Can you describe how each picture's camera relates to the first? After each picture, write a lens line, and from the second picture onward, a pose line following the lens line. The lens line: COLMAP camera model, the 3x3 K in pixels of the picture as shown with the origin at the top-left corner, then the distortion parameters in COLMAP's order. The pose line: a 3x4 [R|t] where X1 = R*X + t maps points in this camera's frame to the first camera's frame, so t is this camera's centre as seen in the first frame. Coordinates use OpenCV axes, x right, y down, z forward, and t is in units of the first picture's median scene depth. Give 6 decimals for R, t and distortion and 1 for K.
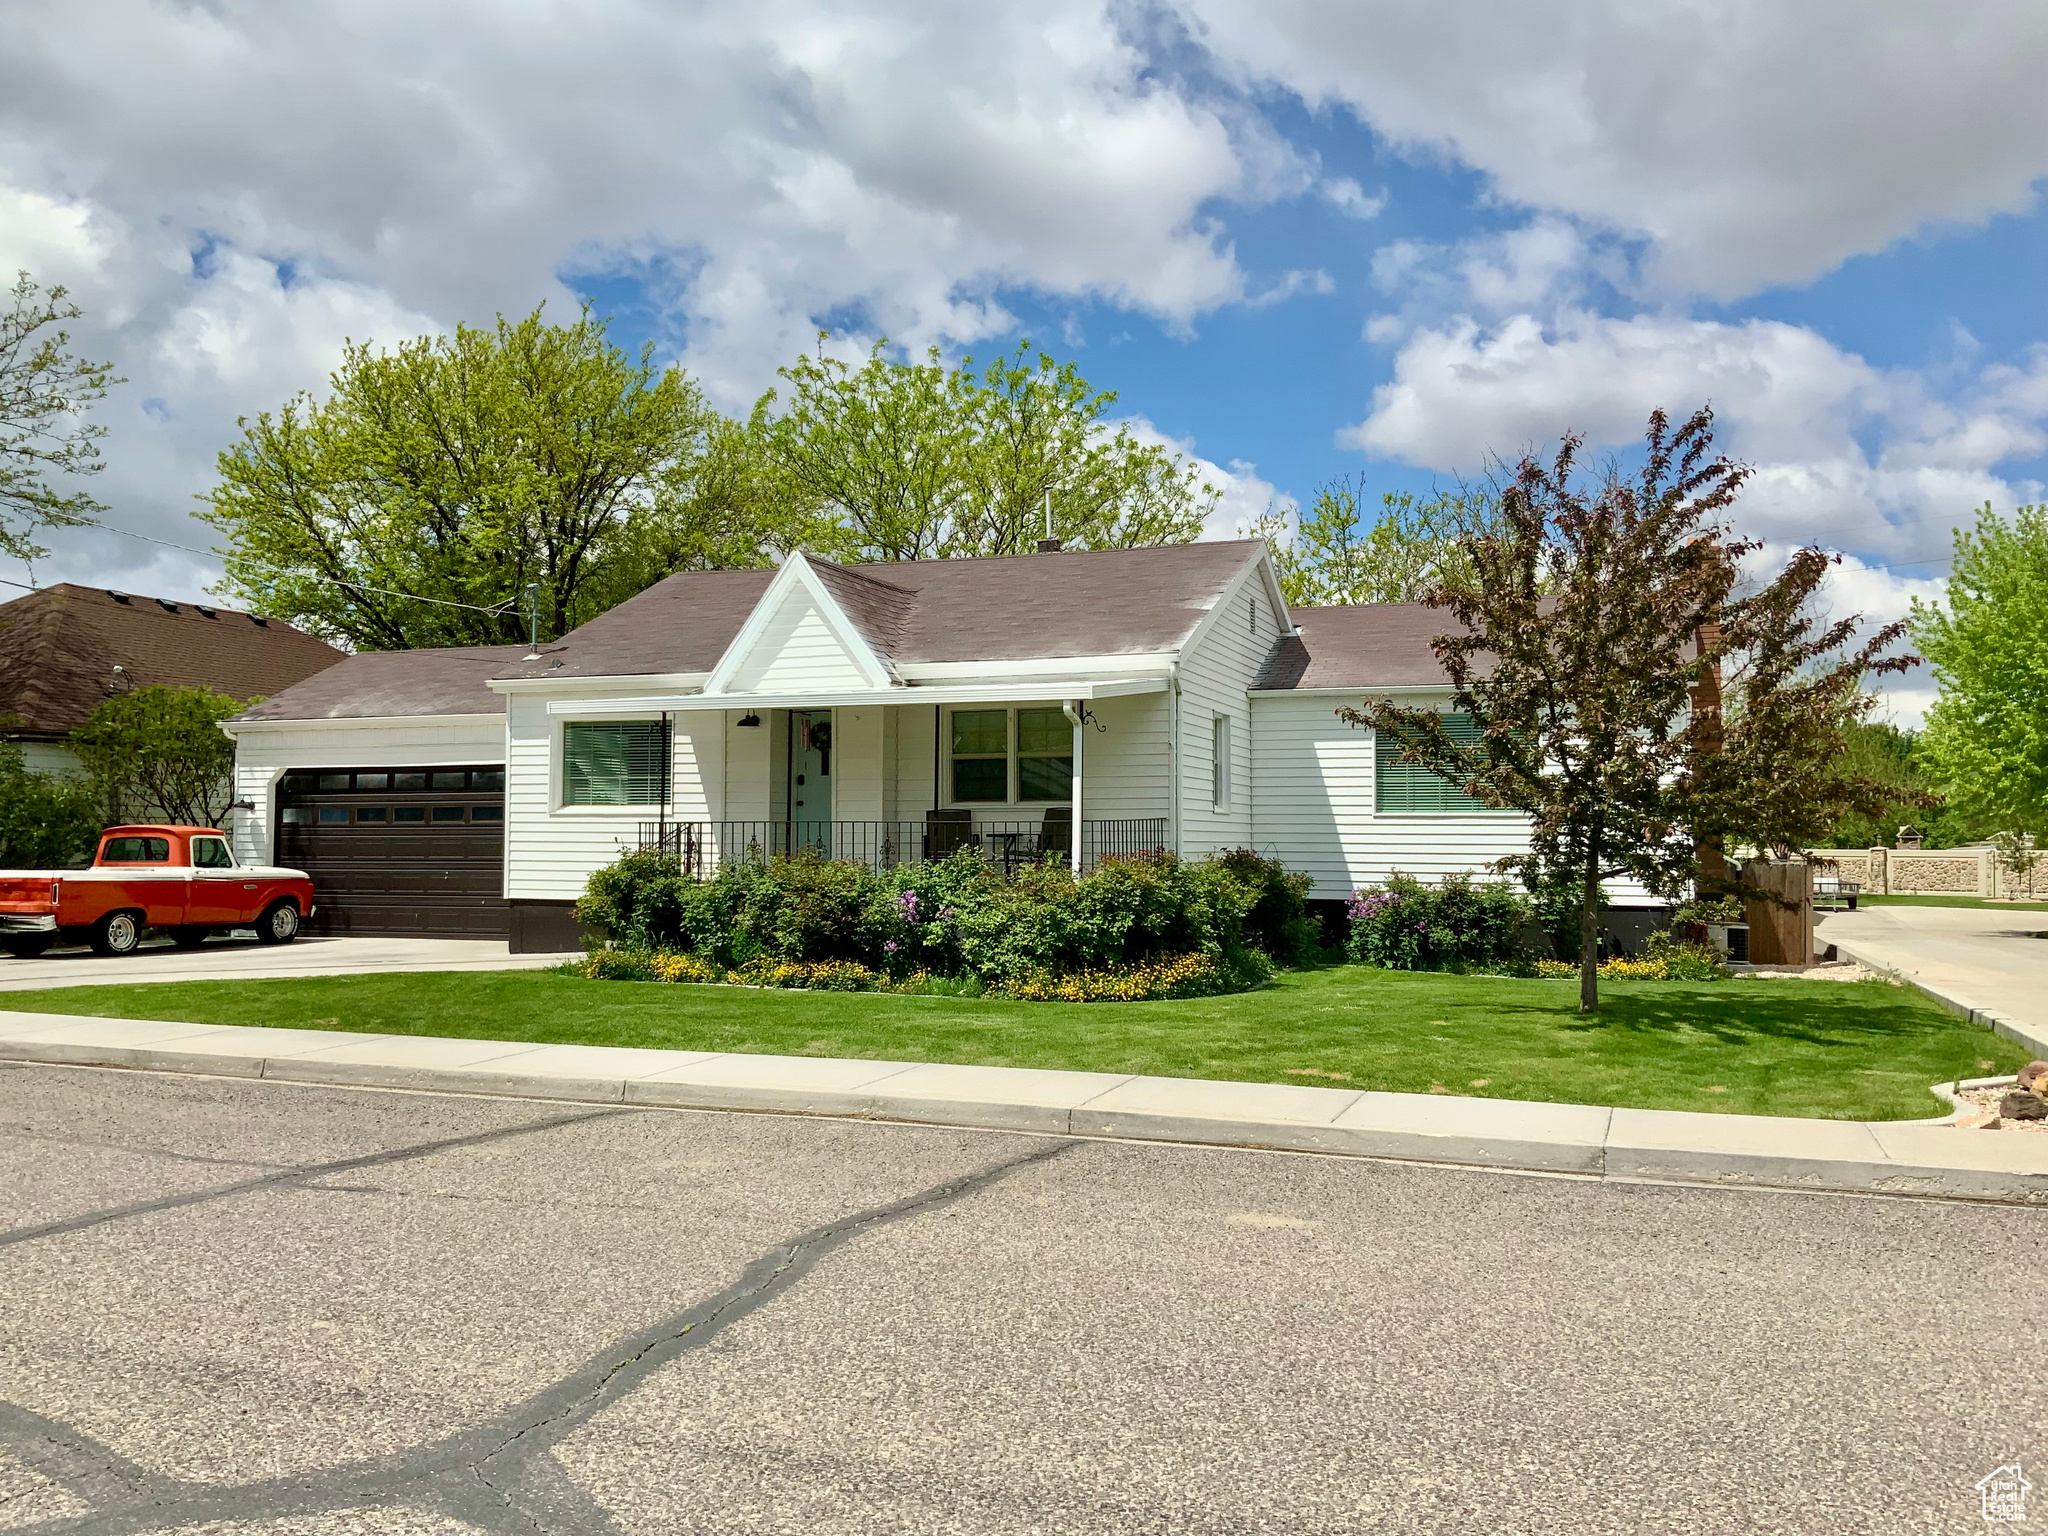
lens RADIAL K [[1721.2, 0, 1023.8], [0, 1721.2, 884.9], [0, 0, 1]] dist [0.051019, -0.082138]
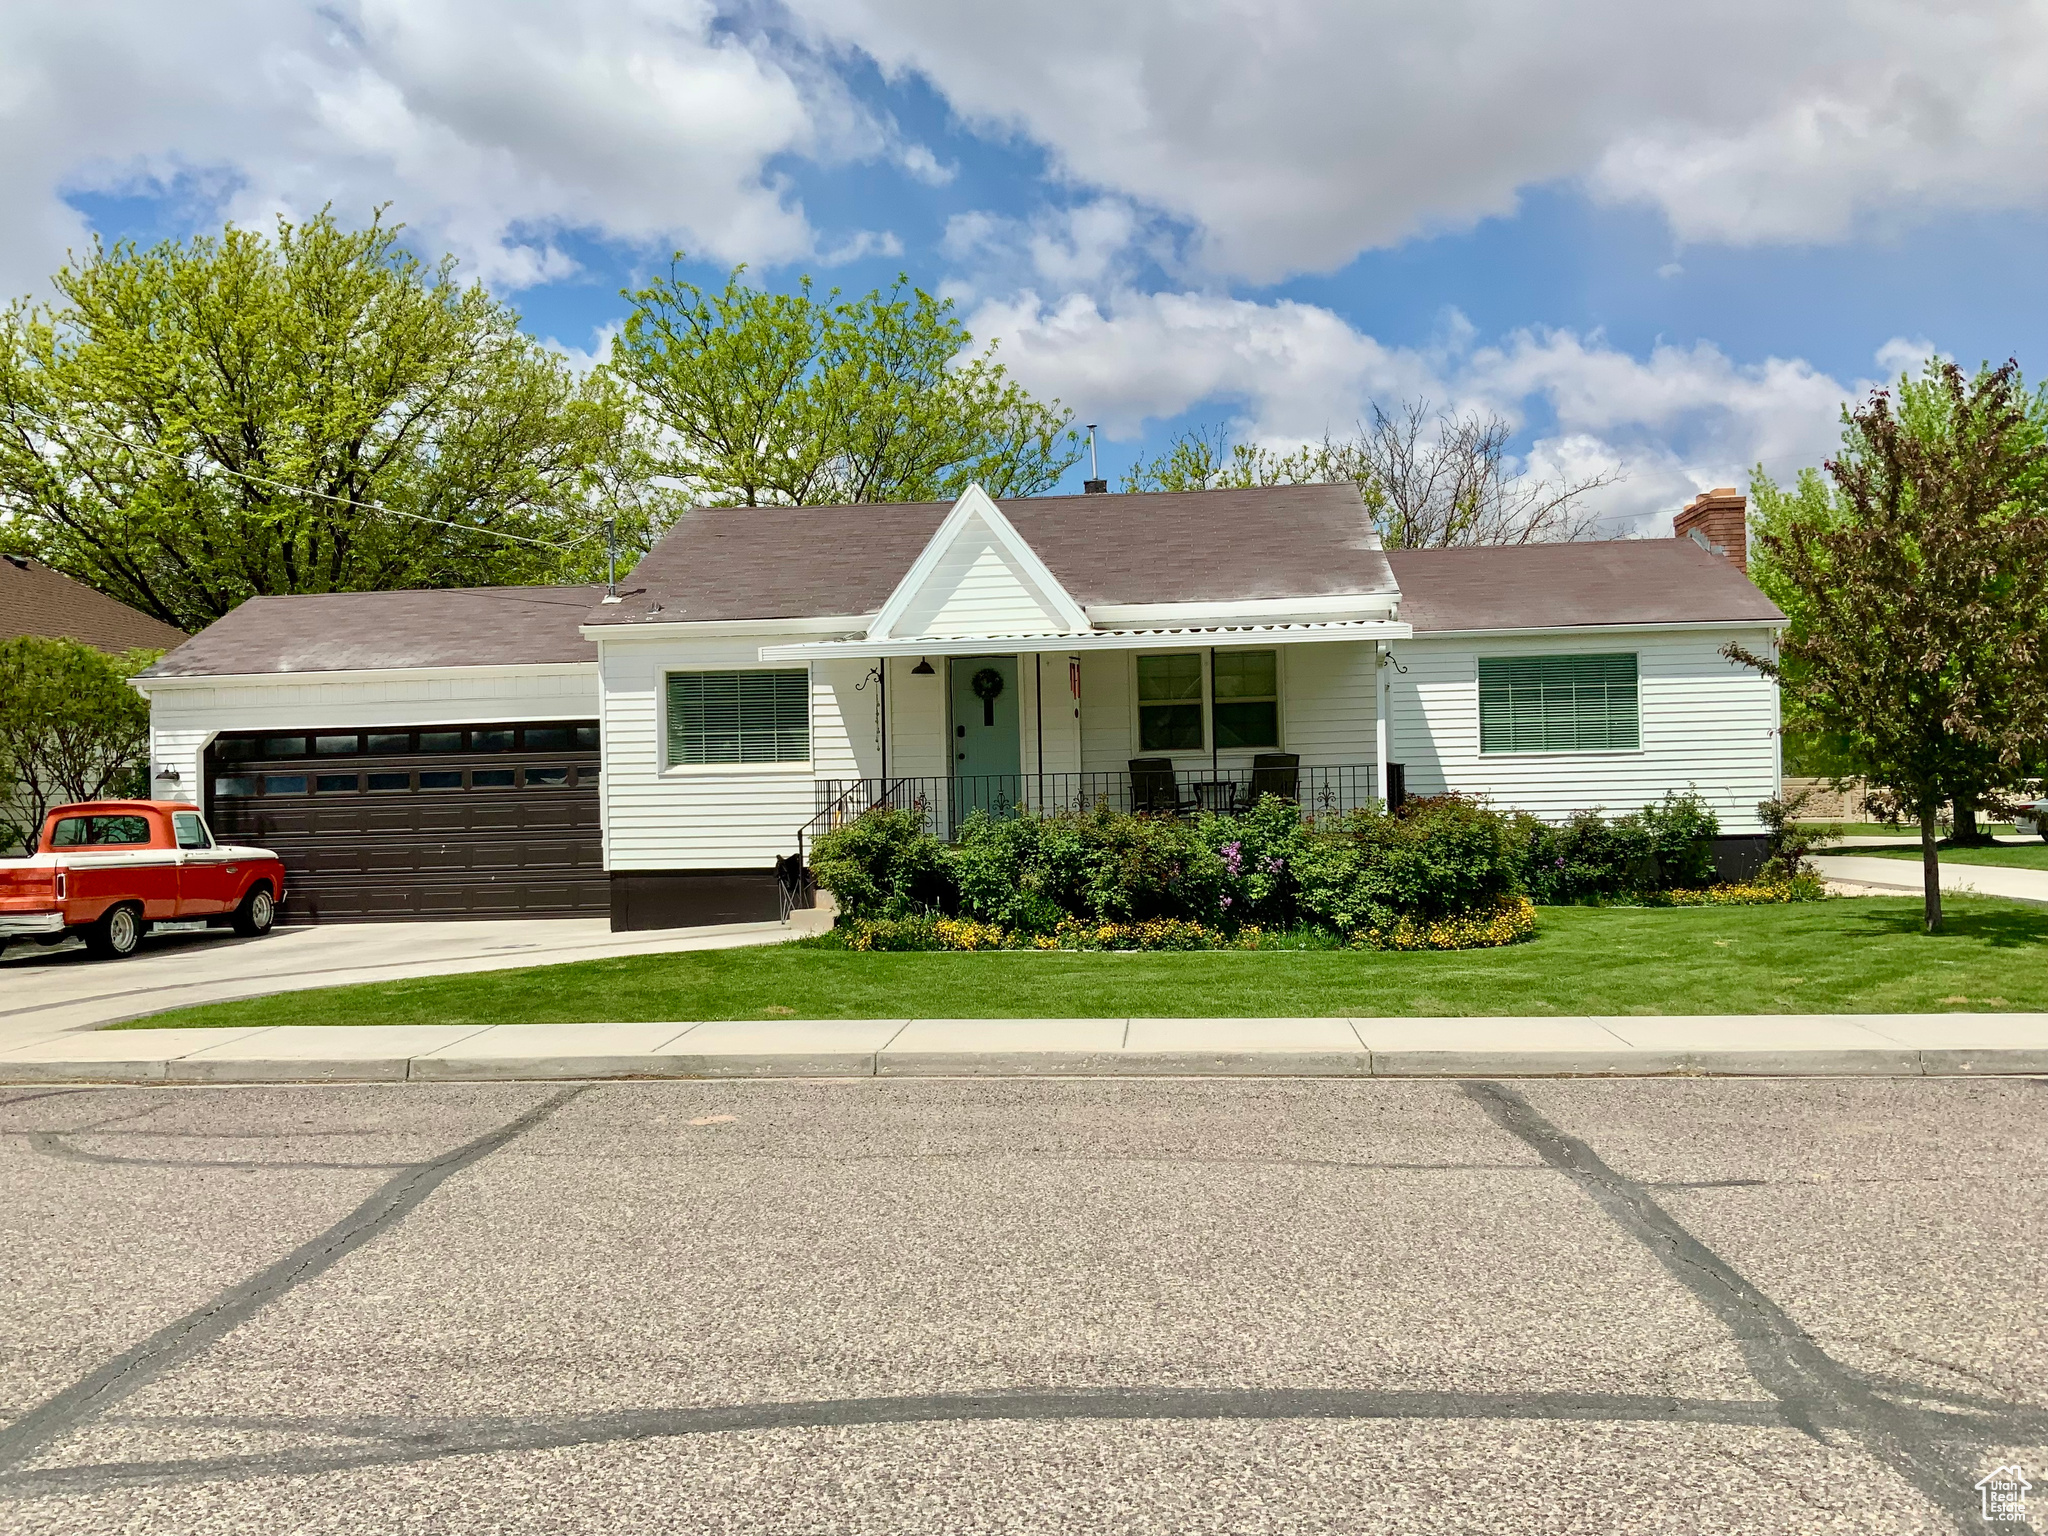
lens RADIAL K [[1721.2, 0, 1024.9], [0, 1721.2, 803.3], [0, 0, 1]] dist [0.051019, -0.082138]
pose [[0.965428, -0.029085, 0.259044, -0.300532], [0.034654, 0.999255, -0.016959, -0.004004], [-0.258358, 0.025349, 0.965717, 0.079154]]
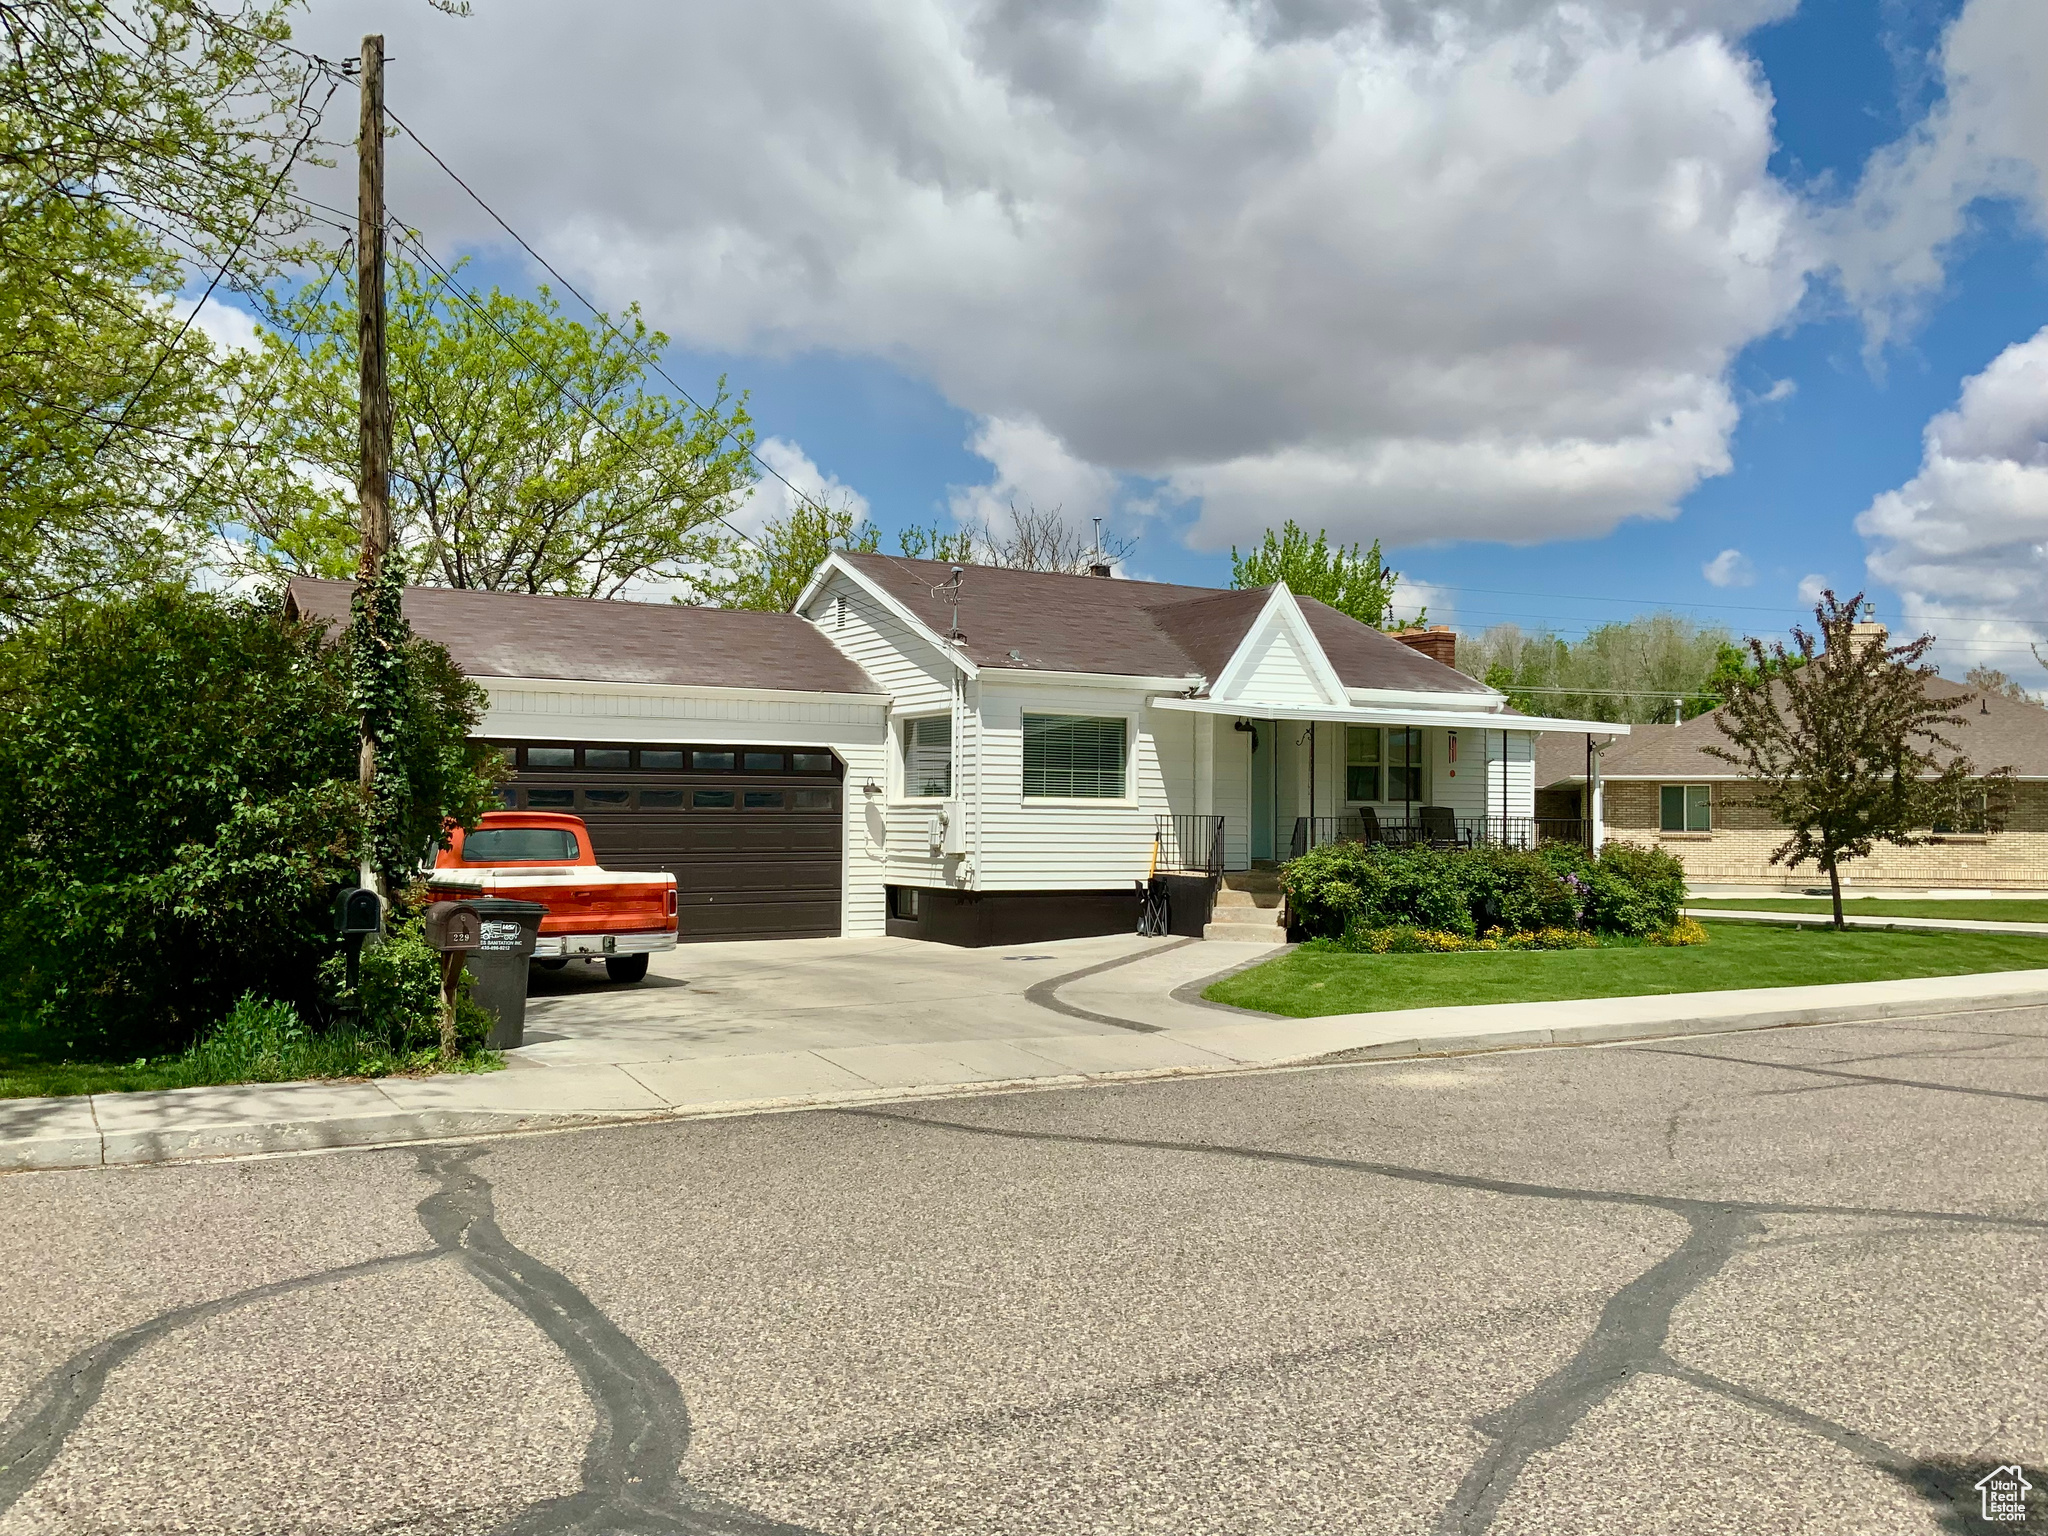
lens RADIAL K [[1721.2, 0, 1003.9], [0, 1721.2, 758.8], [0, 0, 1]] dist [0.051019, -0.082138]
pose [[0.612969, 0.029537, 0.789555, -0.992025], [0.015785, 0.998644, -0.049613, -0.017170], [-0.789949, 0.042875, 0.611671, 0.371300]]
